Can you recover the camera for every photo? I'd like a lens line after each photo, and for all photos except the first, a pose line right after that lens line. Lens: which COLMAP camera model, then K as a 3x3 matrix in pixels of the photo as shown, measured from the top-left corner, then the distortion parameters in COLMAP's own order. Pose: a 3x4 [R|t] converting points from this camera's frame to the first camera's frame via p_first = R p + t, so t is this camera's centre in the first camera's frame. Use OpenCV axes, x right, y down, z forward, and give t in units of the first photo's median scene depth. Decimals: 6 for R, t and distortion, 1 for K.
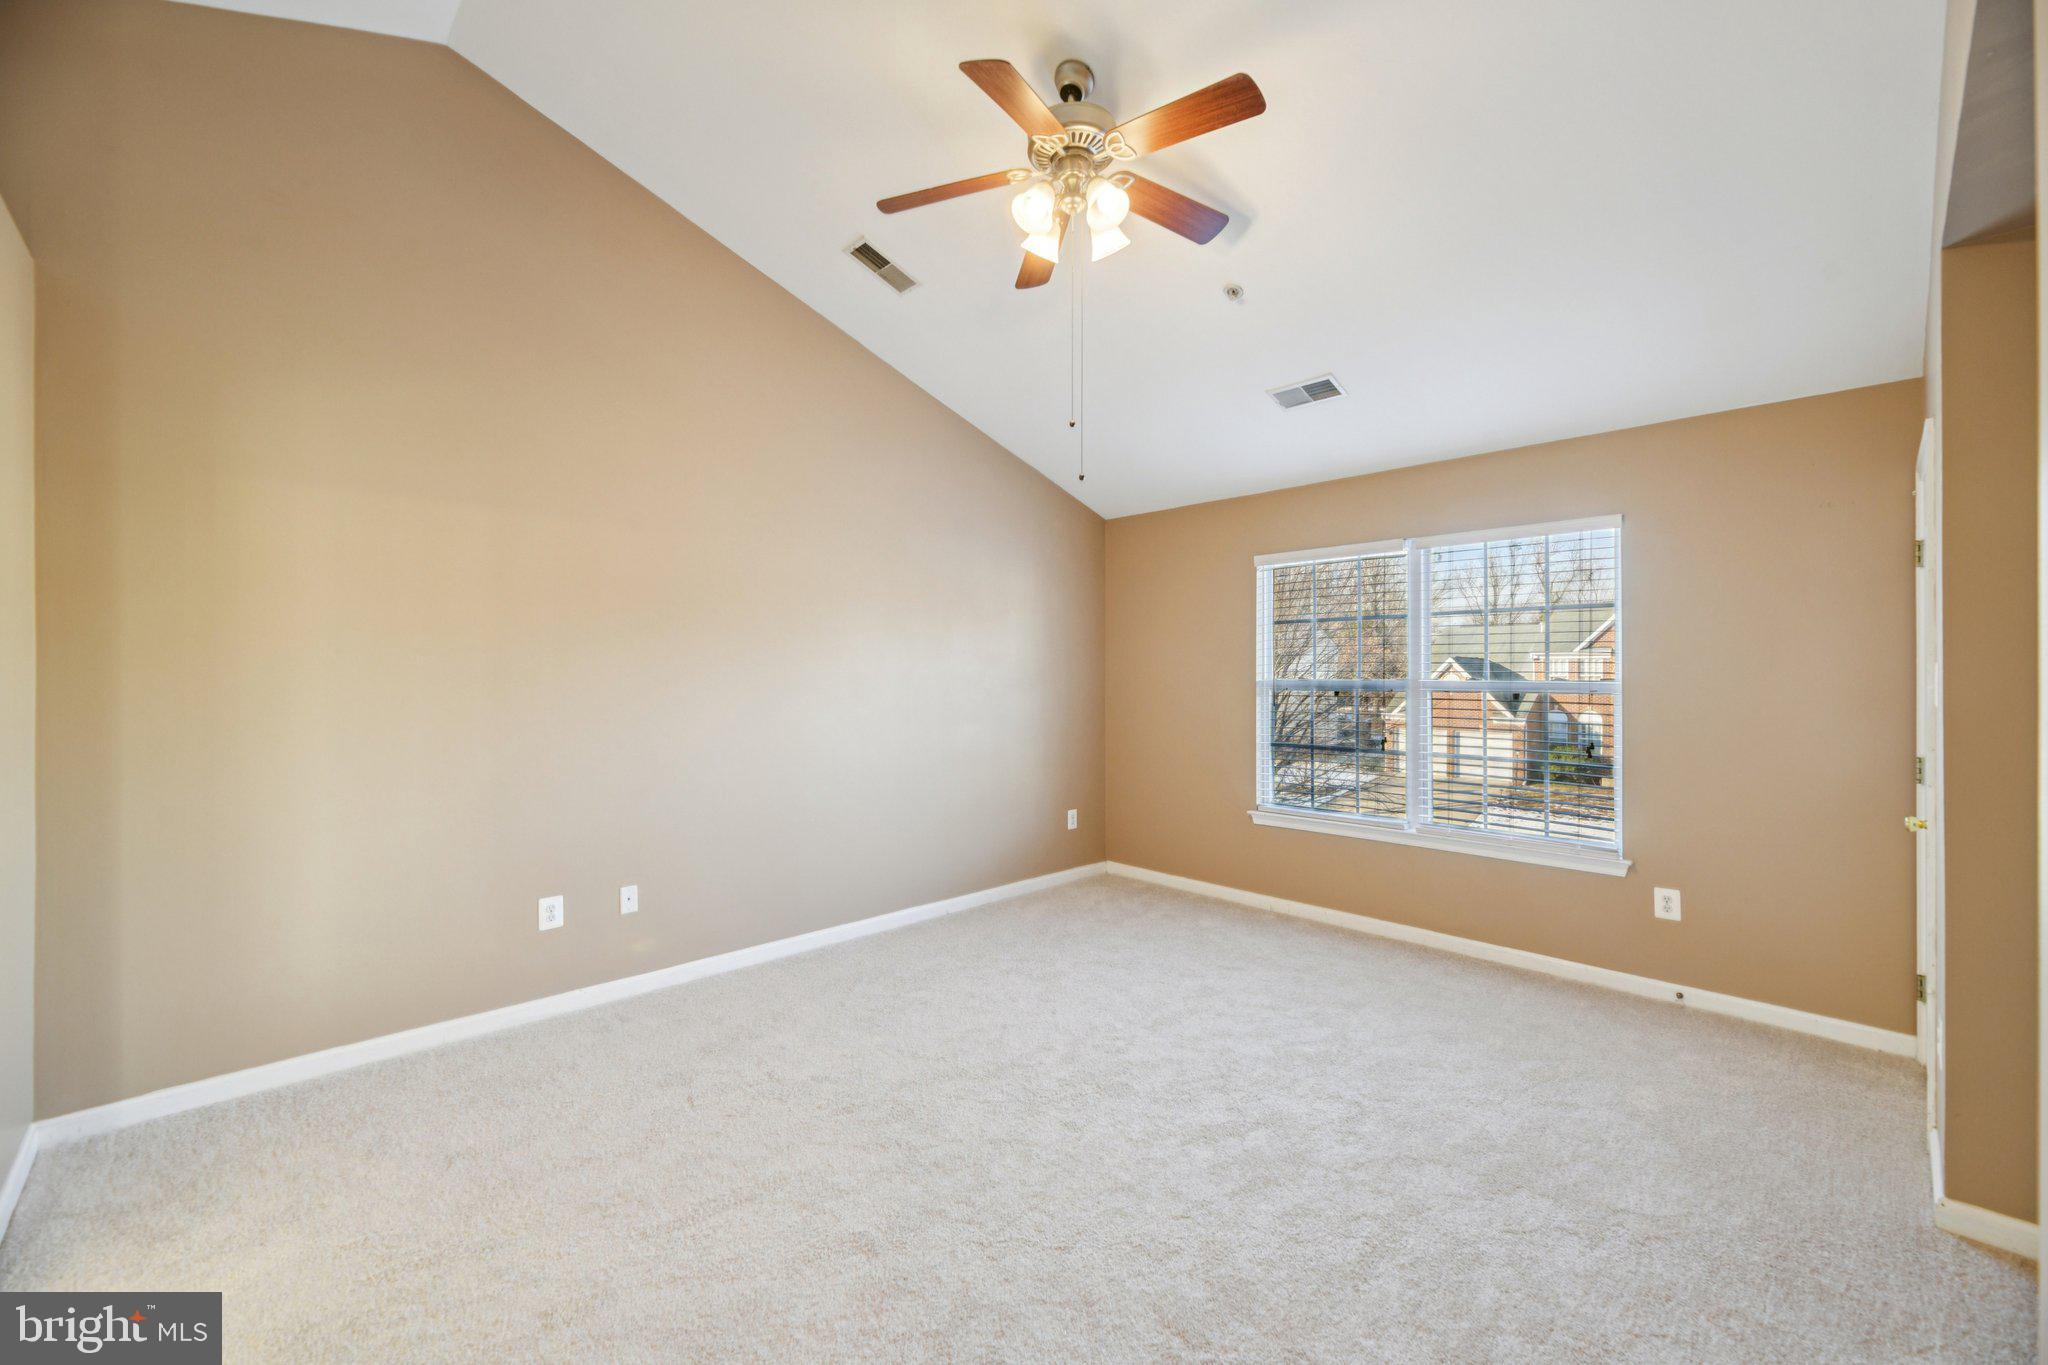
lens RADIAL K [[828.7, 0, 1024.3], [0, 828.7, 673.6], [0, 0, 1]] dist [-0.001745, -0.000351]
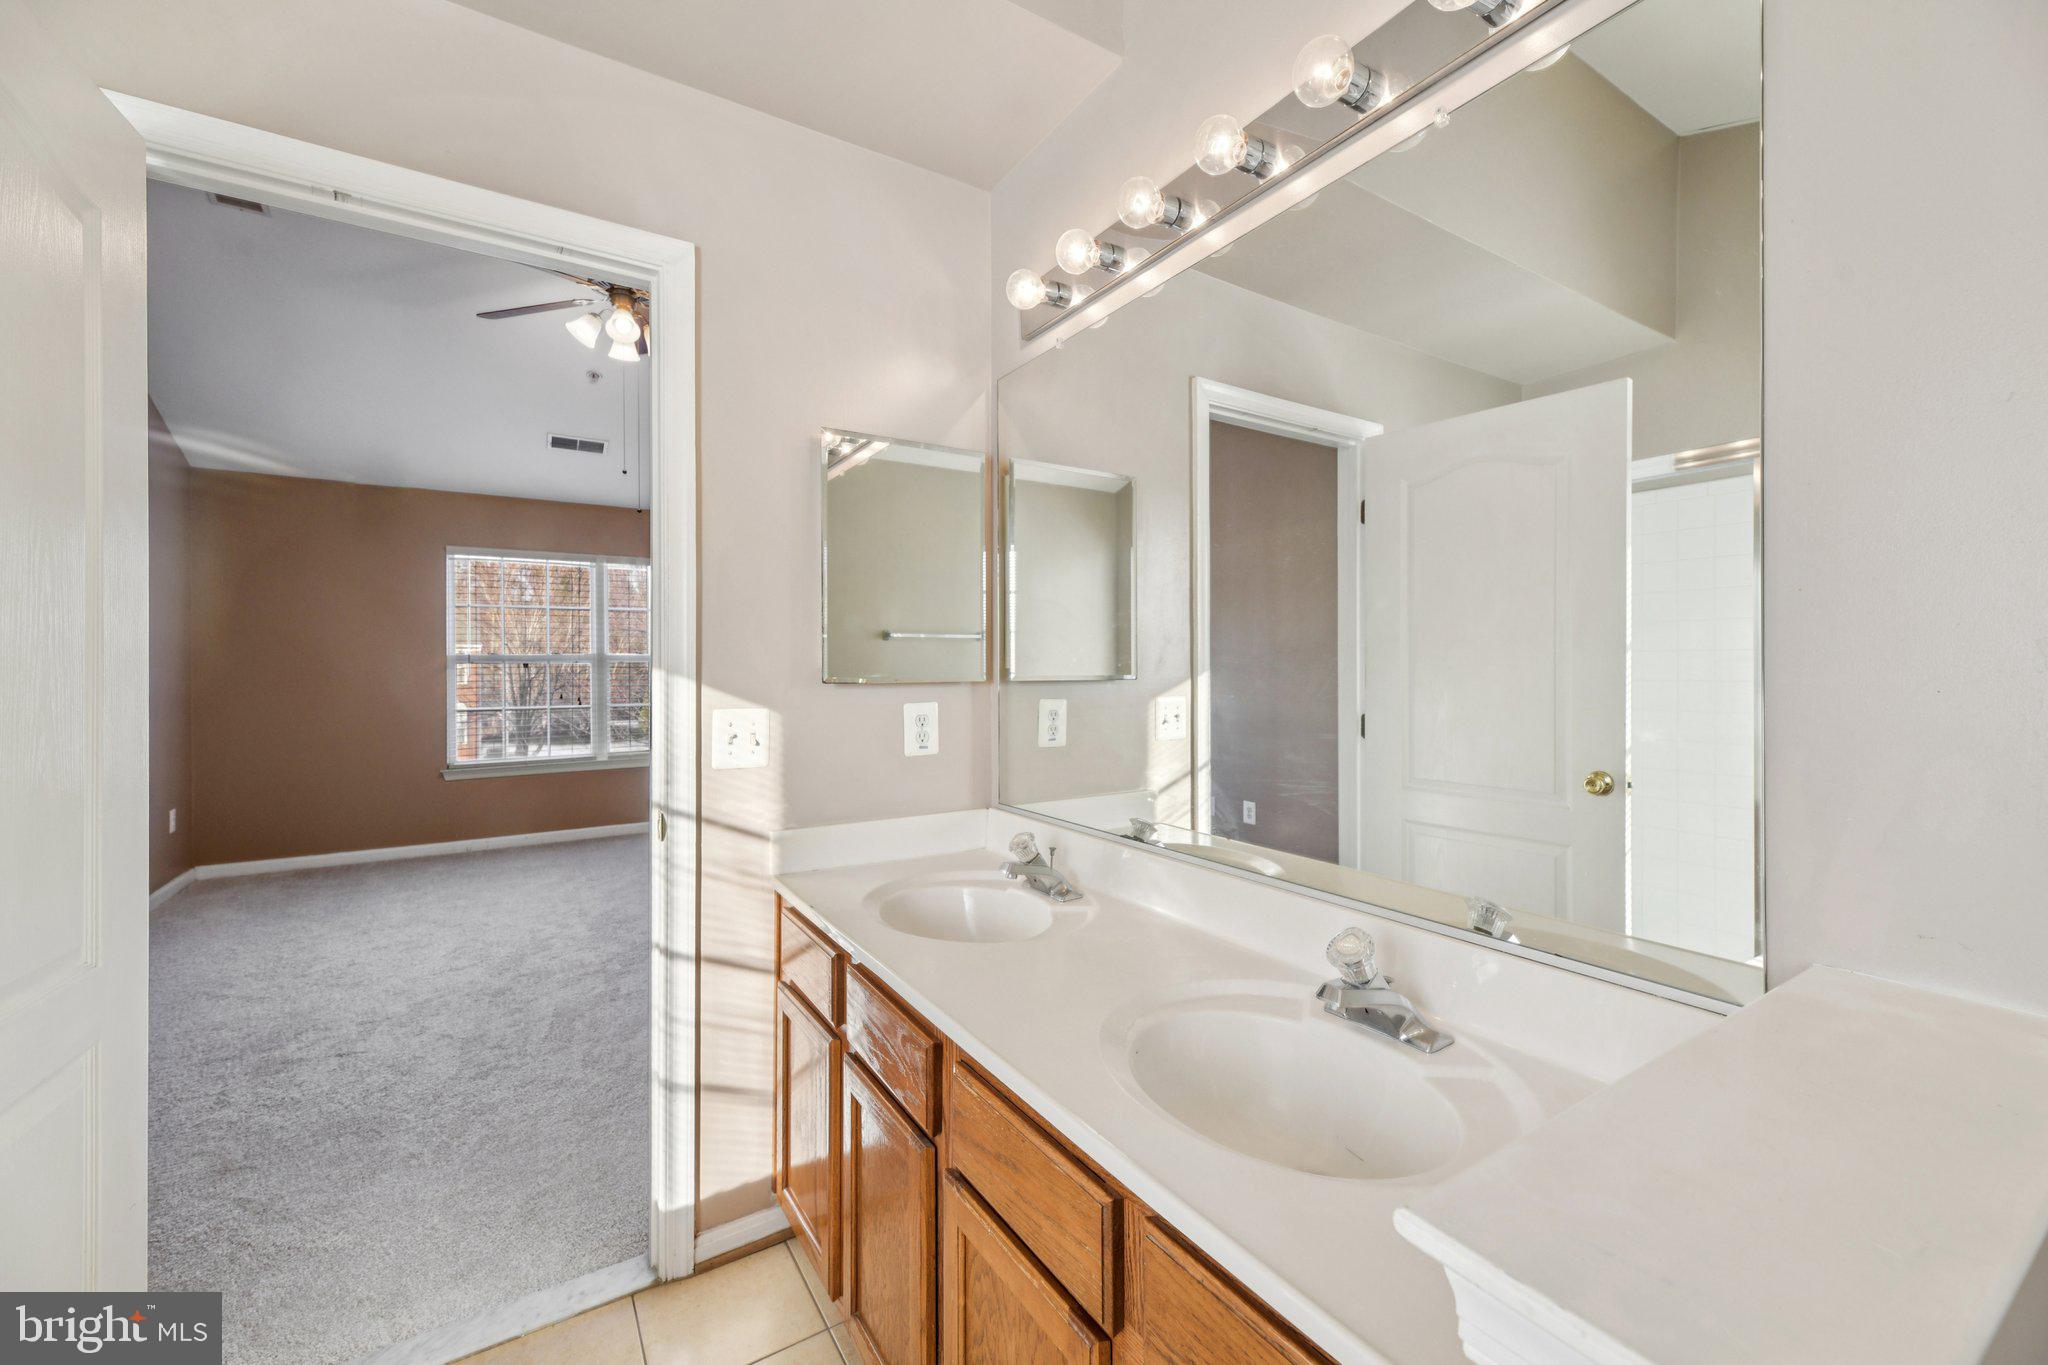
lens RADIAL K [[828.7, 0, 1021.4], [0, 828.7, 669.7], [0, 0, 1]] dist [-0.001745, -0.000351]
pose [[0.203605, -0.008335, 0.979018, -0.672993], [0.000550, 0.999965, 0.008399, 0.020295], [-0.979053, -0.001171, 0.203603, -0.005248]]
